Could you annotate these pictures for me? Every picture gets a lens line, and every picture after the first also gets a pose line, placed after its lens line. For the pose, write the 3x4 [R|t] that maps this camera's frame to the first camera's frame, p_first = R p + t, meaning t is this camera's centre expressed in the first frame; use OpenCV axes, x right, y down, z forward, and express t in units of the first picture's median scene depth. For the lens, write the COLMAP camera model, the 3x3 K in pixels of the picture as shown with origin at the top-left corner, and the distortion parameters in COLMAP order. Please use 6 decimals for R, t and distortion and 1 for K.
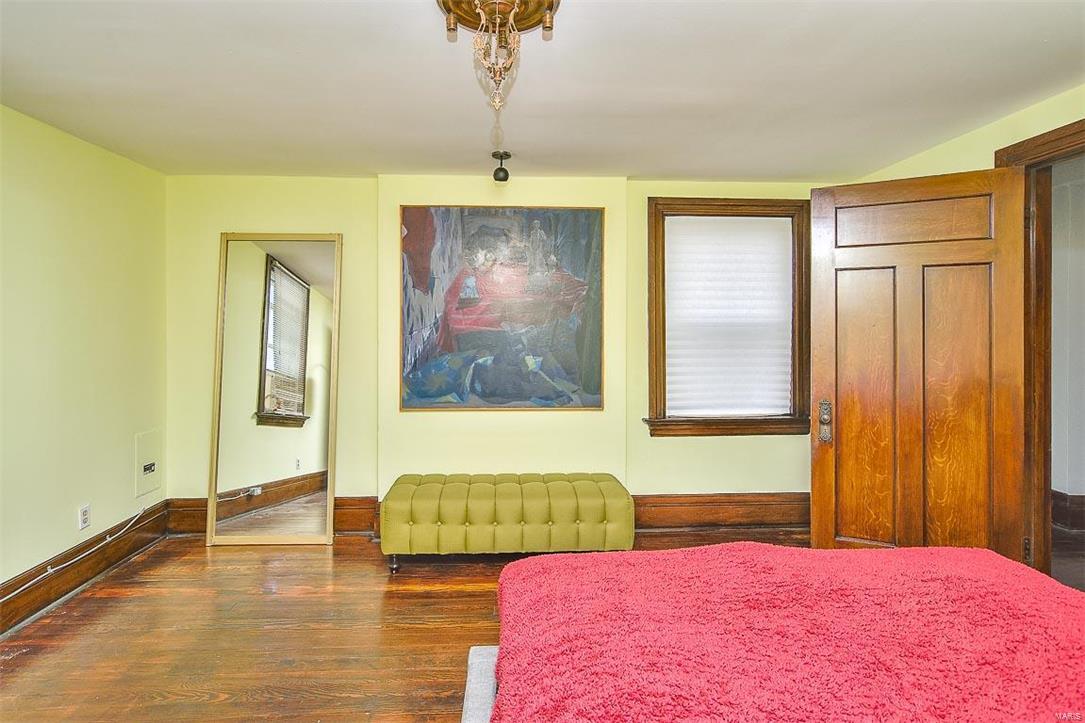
lens RADIAL K [[584.5, 0, 540.5], [0, 584.5, 348.7], [0, 0, 1]] dist [-0.005039, 0.000336]
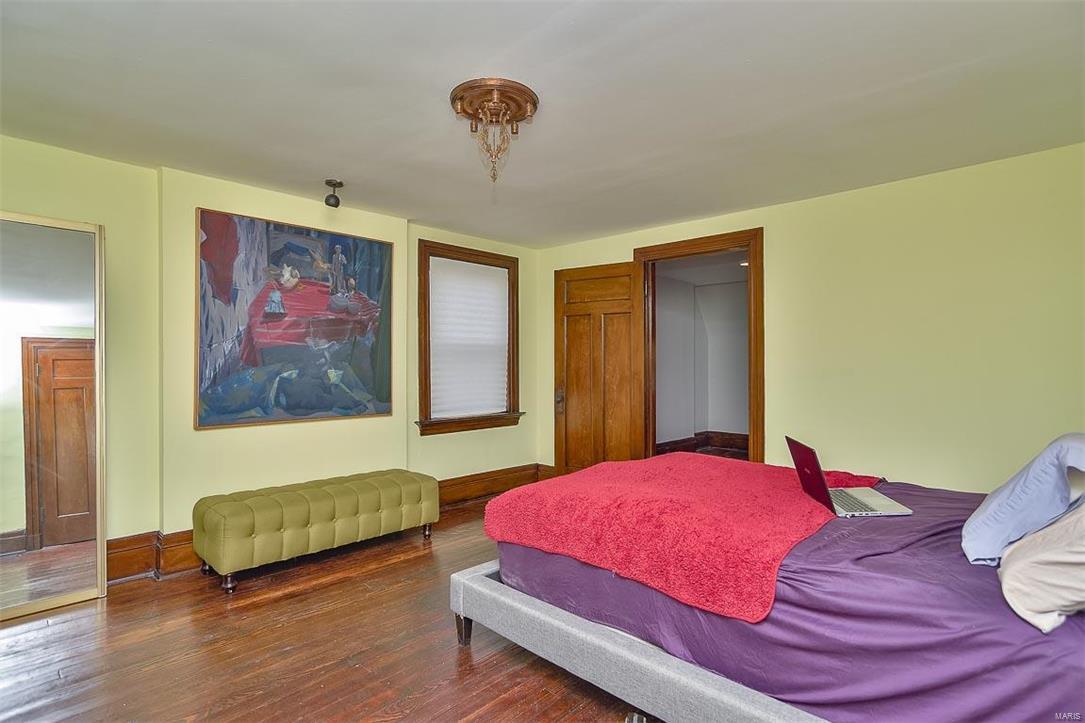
lens RADIAL K [[542.5, 0, 546.5], [0, 542.5, 363.7], [0, 0, 1]] dist [-0.003781, 0.000759]
pose [[0.727044, 0.001788, 0.686589, -0.422618], [0.005324, 0.999952, -0.008242, 0.011844], [-0.686570, 0.009648, 0.727000, -0.000668]]
